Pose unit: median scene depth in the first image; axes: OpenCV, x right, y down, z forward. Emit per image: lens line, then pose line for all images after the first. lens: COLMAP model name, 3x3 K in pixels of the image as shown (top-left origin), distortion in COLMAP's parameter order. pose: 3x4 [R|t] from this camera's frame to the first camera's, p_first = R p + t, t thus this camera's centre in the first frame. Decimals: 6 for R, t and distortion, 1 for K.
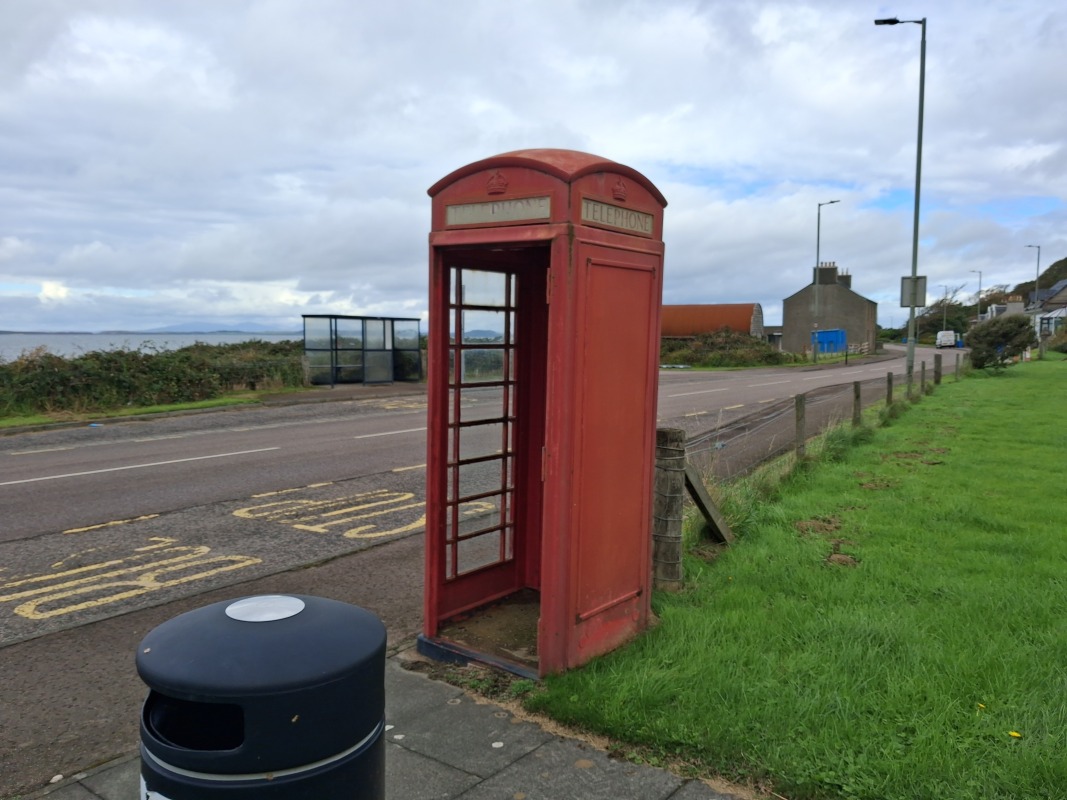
lens RADIAL K [[840.4, 0, 535.2], [0, 840.4, 419.2], [0, 0, 1]] dist [0.005326, -0.003807]
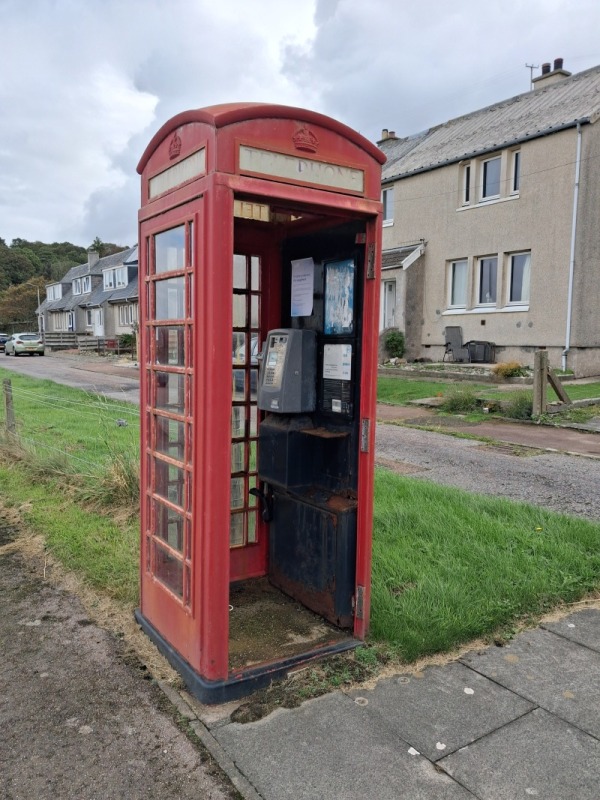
lens RADIAL K [[630.1, 0, 300.0], [0, 630.1, 400.0], [0, 0, 1]] dist [0.005326, -0.003807]
pose [[0.328431, -0.091036, 0.940131, -0.748681], [0.091624, 0.993721, 0.064216, -0.043259], [-0.940074, 0.065048, 0.334709, 0.822885]]
